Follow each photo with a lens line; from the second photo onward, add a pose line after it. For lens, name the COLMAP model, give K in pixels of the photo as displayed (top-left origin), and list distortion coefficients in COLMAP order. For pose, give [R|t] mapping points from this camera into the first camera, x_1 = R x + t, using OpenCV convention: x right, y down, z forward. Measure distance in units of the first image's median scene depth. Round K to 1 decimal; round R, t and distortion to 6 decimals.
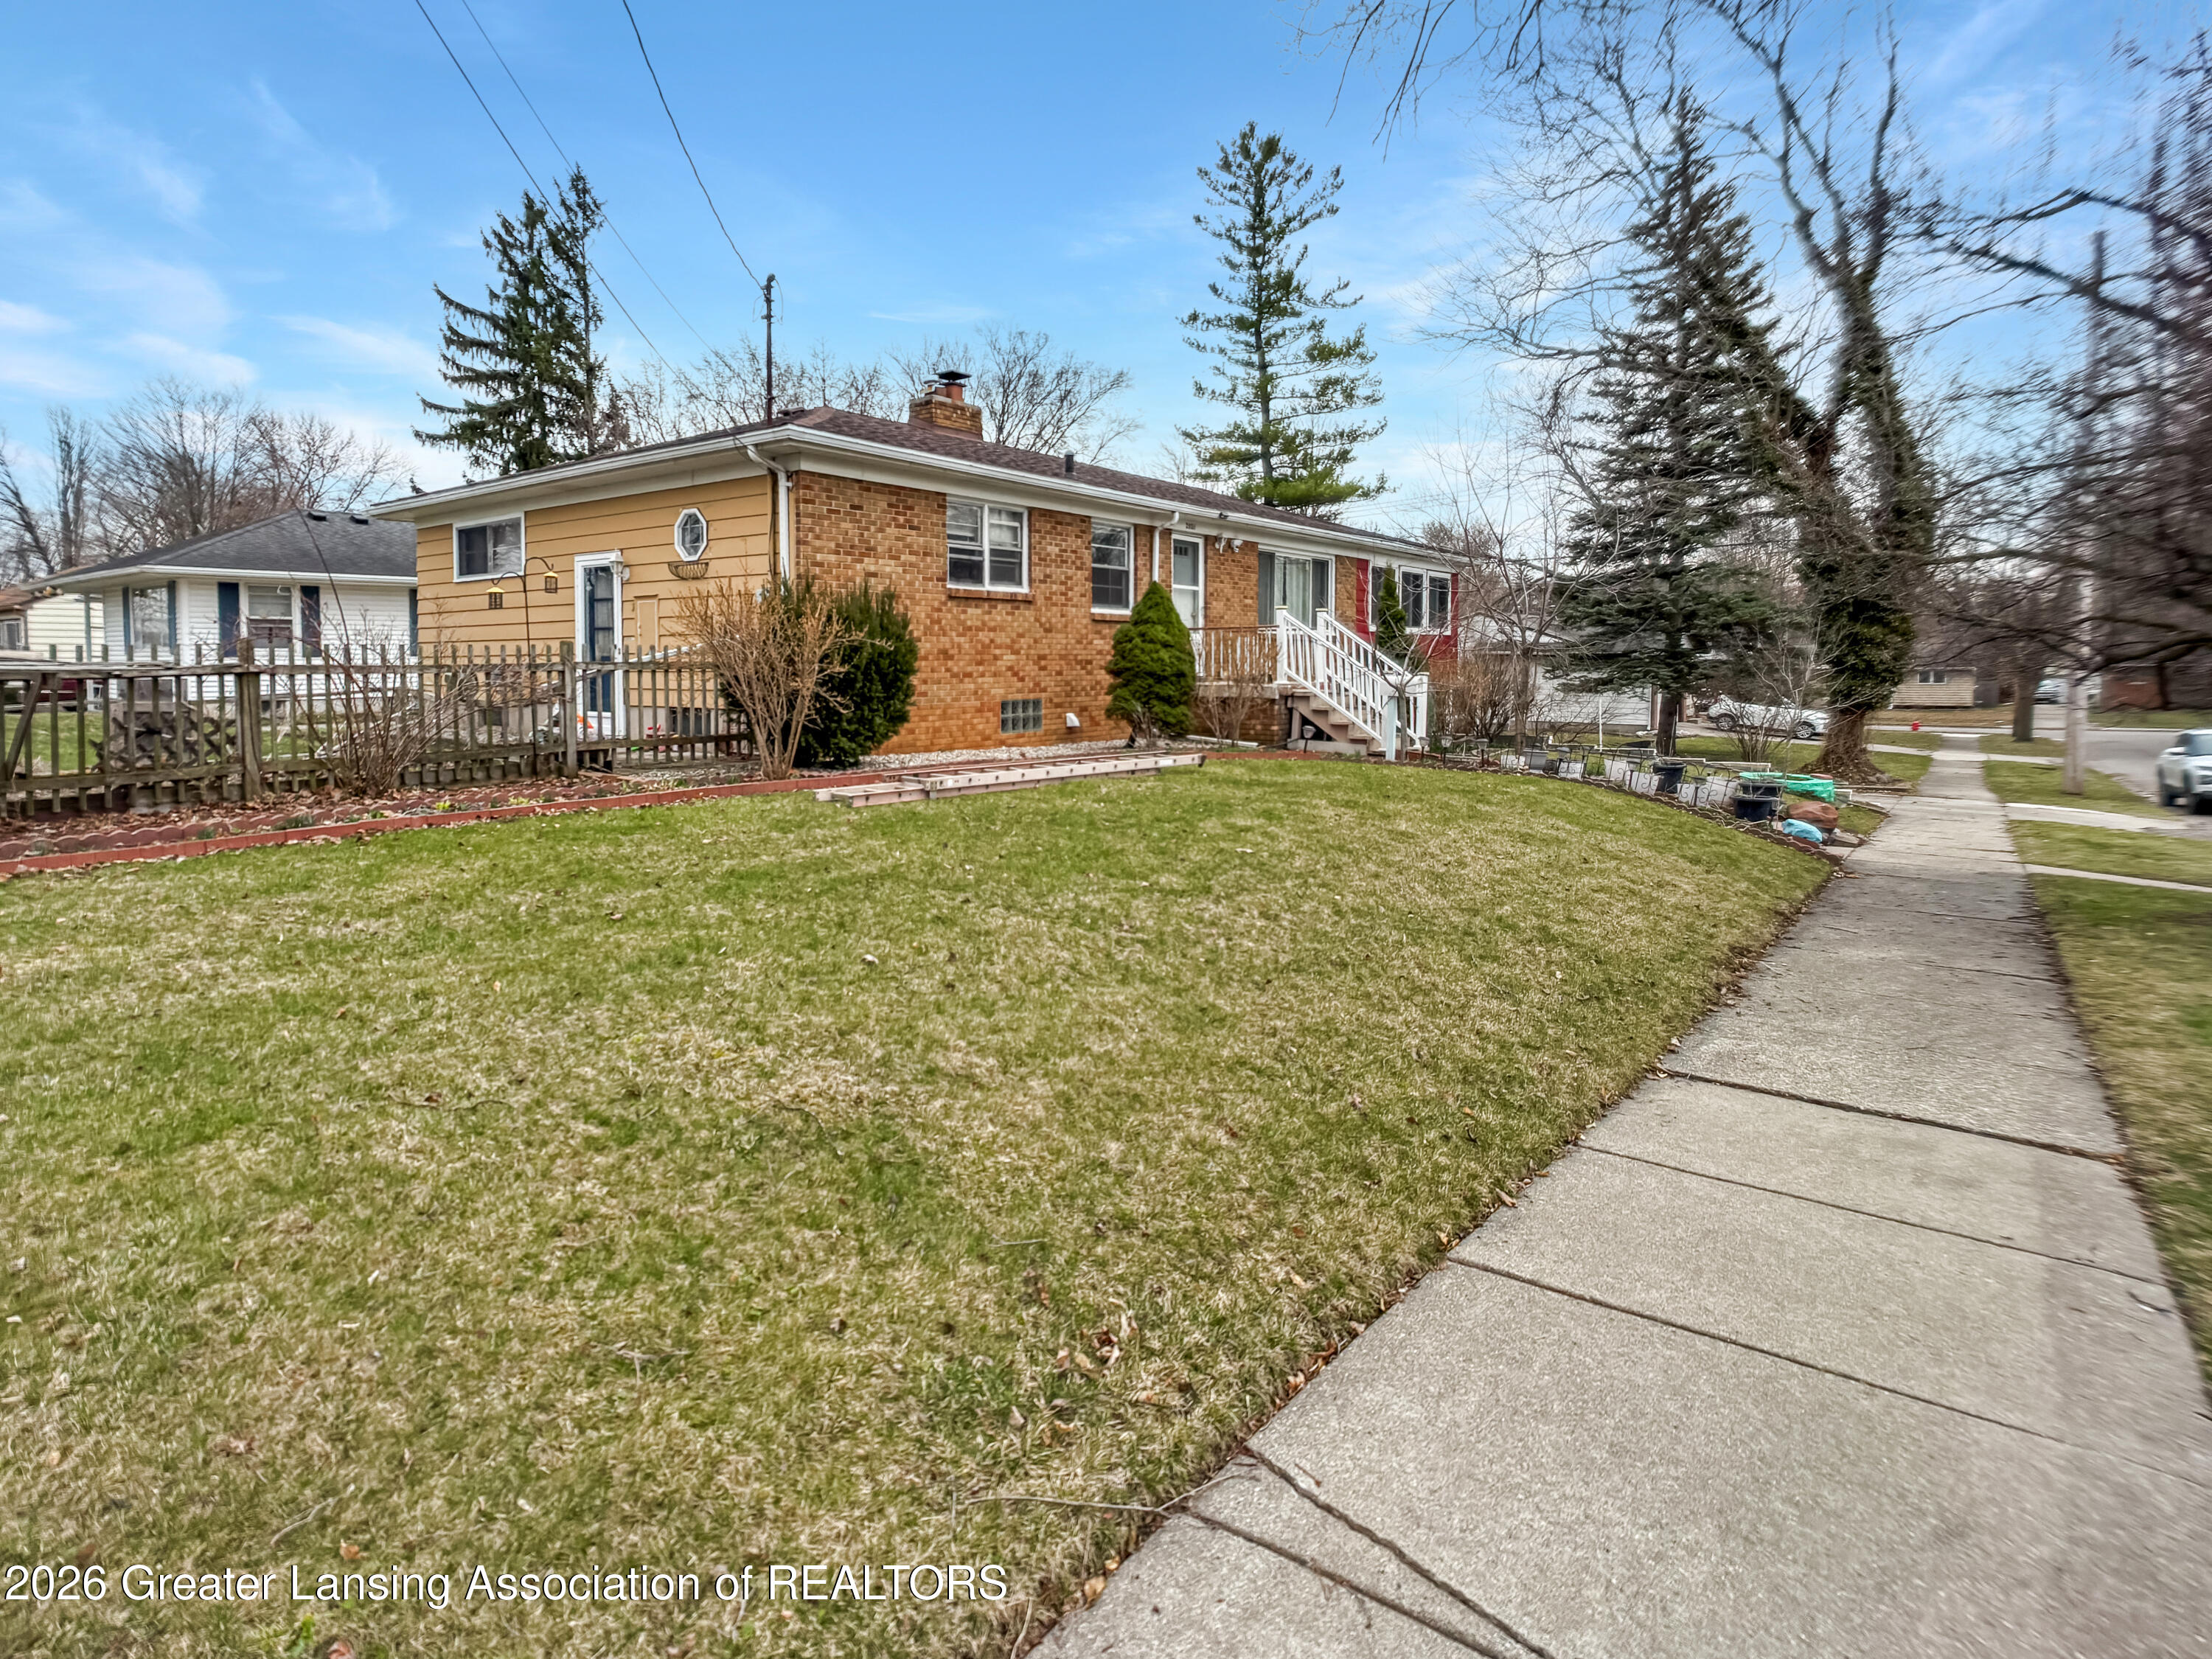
lens RADIAL K [[1191.2, 0, 1110.5], [0, 1191.2, 776.8], [0, 0, 1]] dist [-0.024678, 0.000730]
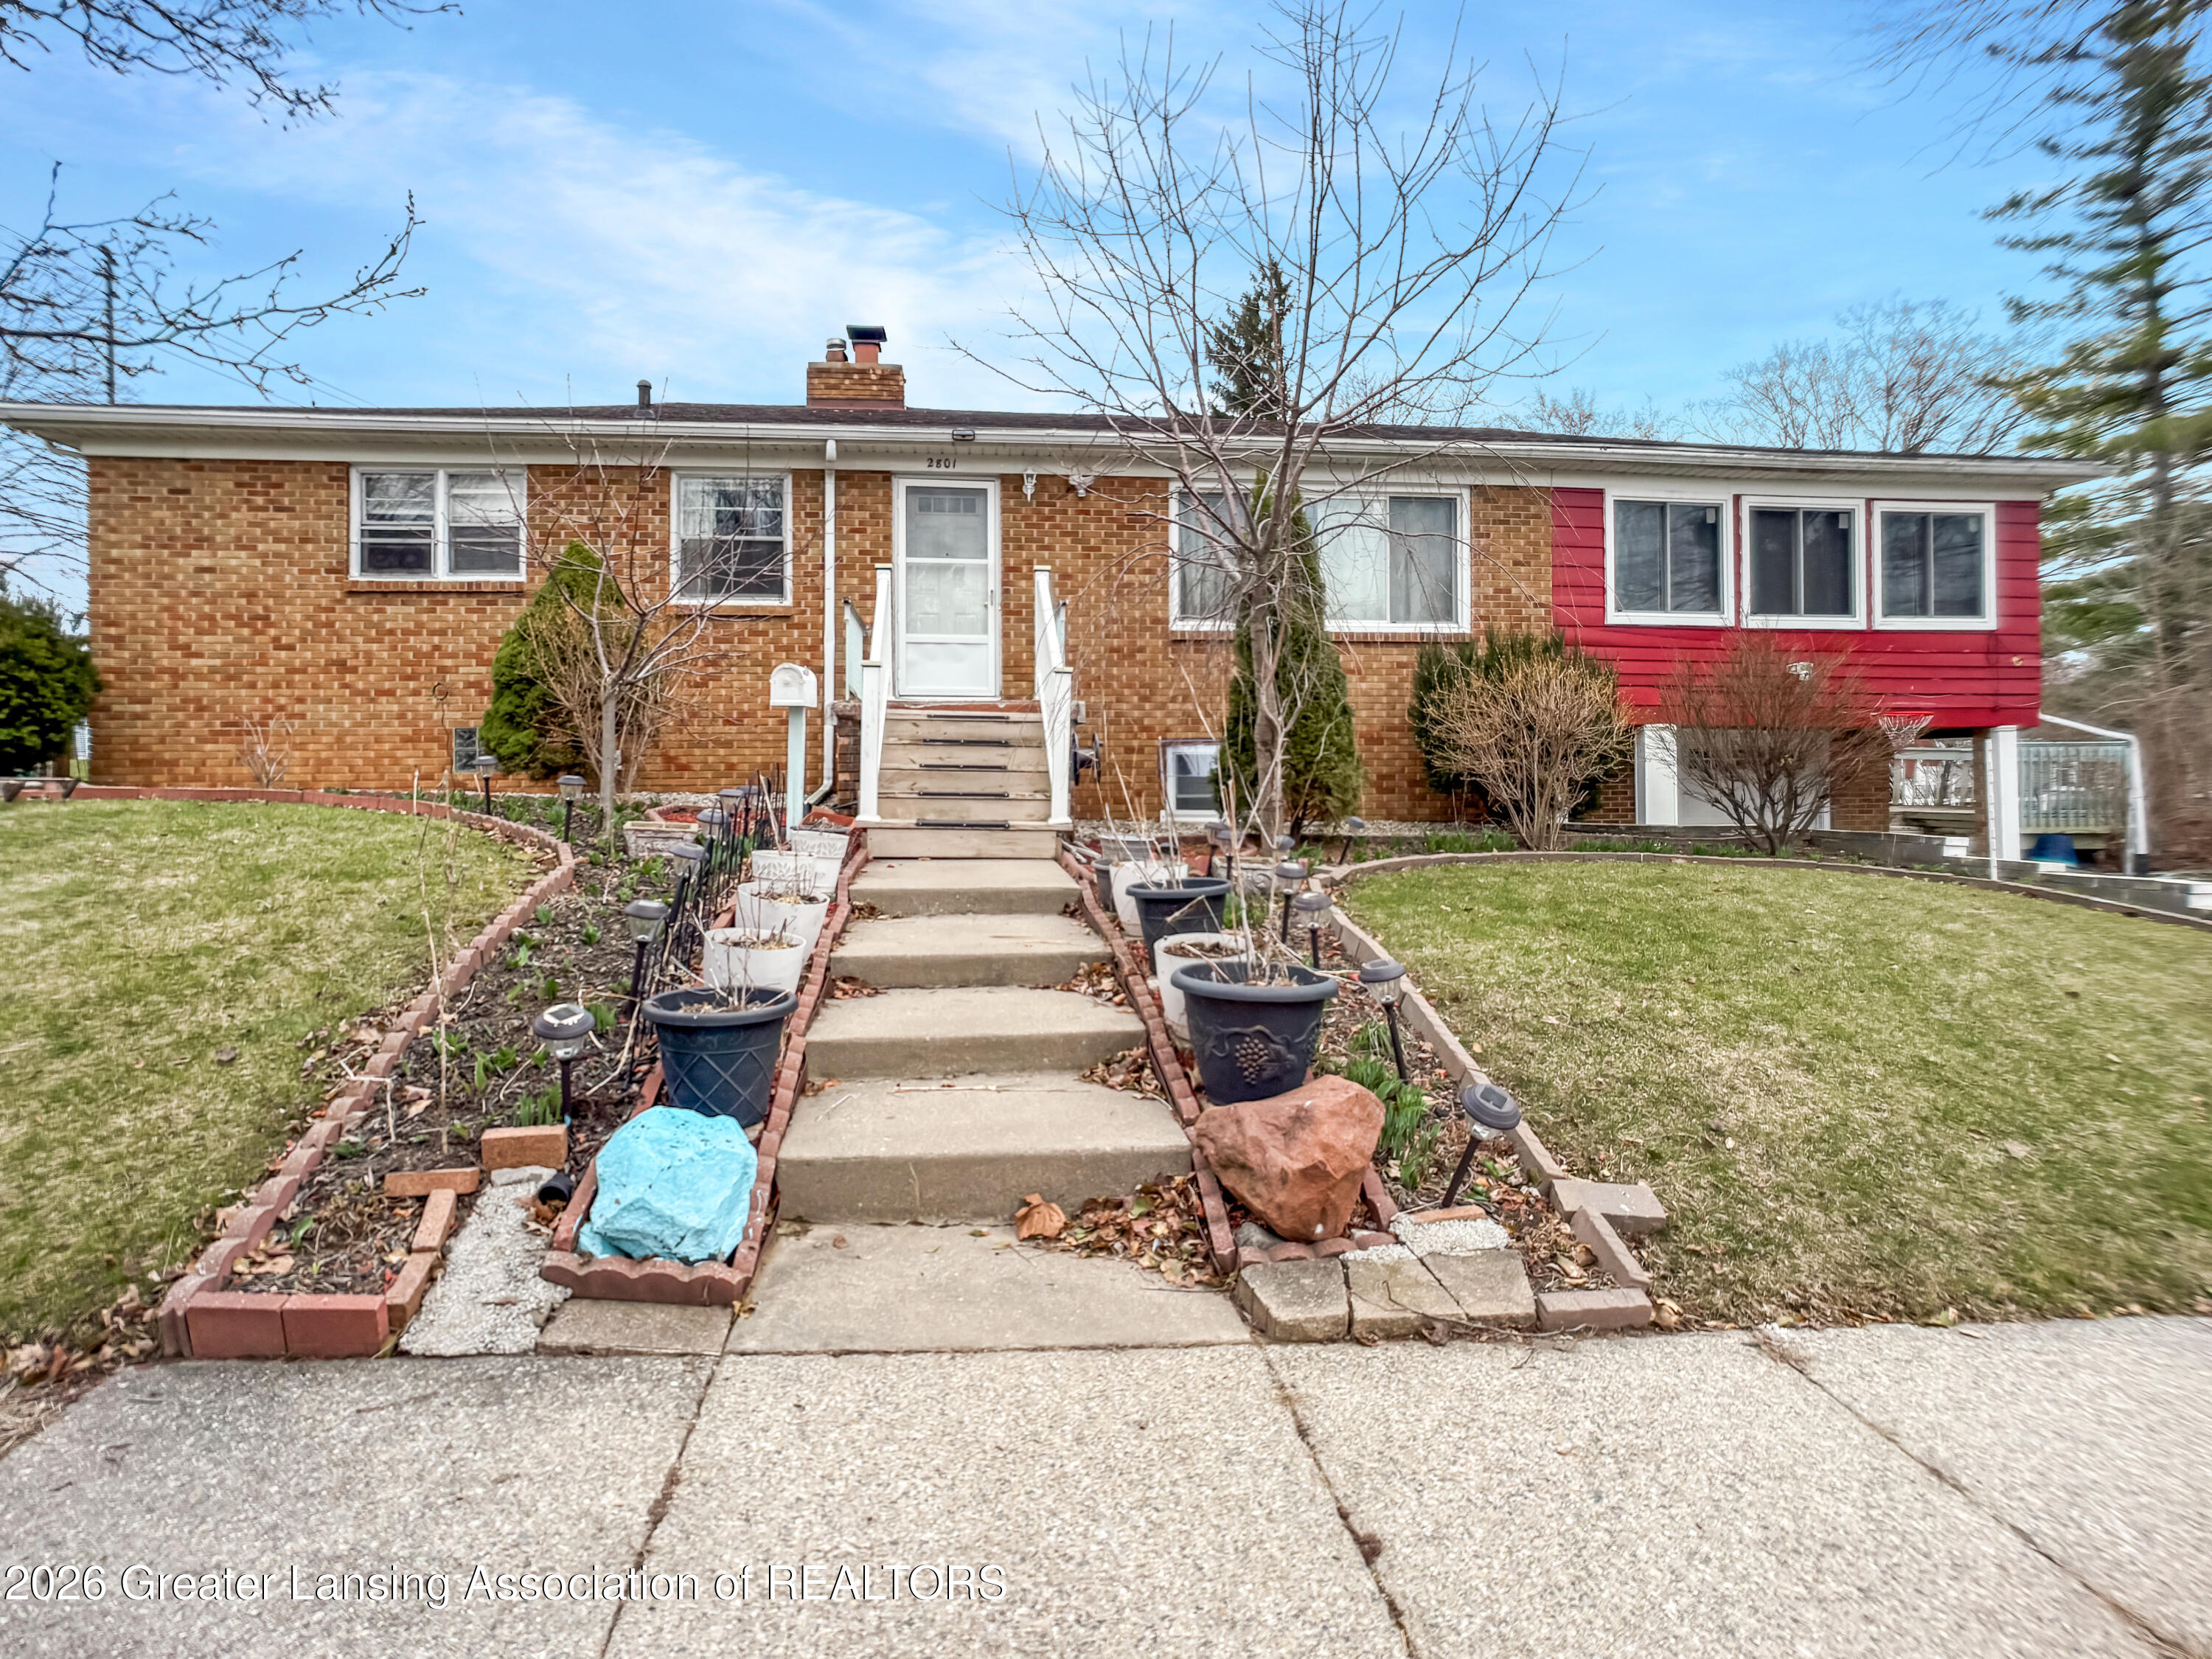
lens RADIAL K [[1191.2, 0, 1110.5], [0, 1191.2, 776.8], [0, 0, 1]] dist [-0.024678, 0.000730]
pose [[0.689677, 0.023861, -0.723724, 0.757695], [-0.070939, 0.996876, -0.034734, -0.038320], [0.720634, 0.075295, 0.689215, 0.820154]]
